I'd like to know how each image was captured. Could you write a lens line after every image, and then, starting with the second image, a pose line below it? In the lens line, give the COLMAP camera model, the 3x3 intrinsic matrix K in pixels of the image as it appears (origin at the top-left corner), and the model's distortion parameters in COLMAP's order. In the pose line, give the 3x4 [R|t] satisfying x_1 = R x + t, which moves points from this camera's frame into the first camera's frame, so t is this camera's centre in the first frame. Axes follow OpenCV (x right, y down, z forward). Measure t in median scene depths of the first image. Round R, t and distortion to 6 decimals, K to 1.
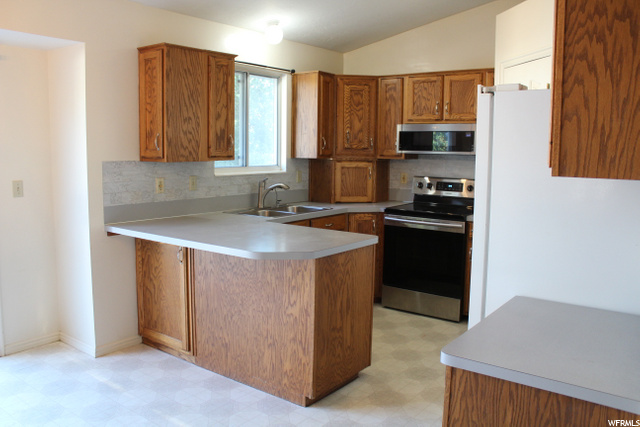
lens RADIAL K [[530.9, 0, 316.2], [0, 530.9, 211.2], [0, 0, 1]] dist [-0.167436, 0.153580]
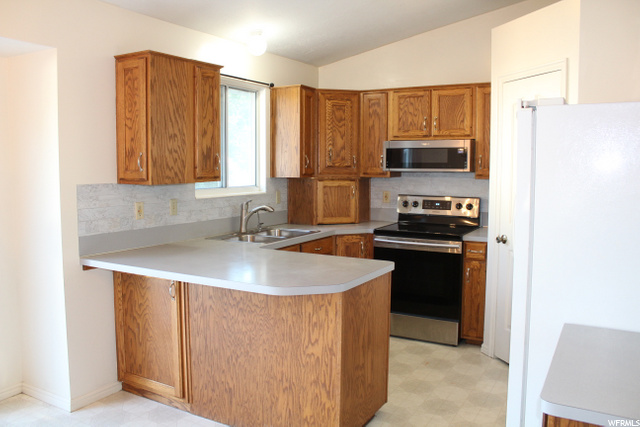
lens RADIAL K [[530.9, 0, 316.2], [0, 530.9, 211.2], [0, 0, 1]] dist [-0.167436, 0.153580]
pose [[0.992215, -0.020241, 0.122879, -0.116368], [0.024082, 0.999264, -0.029849, -0.015575], [-0.122184, 0.032576, 0.991973, 0.089621]]
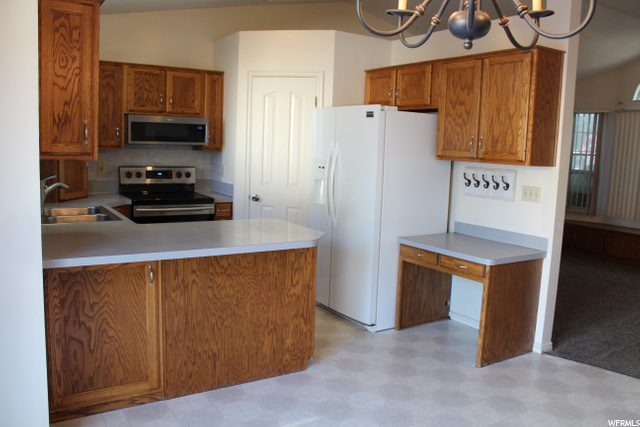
lens RADIAL K [[530.9, 0, 316.2], [0, 530.9, 211.2], [0, 0, 1]] dist [-0.167436, 0.153580]
pose [[0.356021, -0.115412, 0.927323, -0.845686], [0.077008, 0.992592, 0.093969, -0.065231], [-0.931299, 0.037957, 0.362272, 0.436134]]
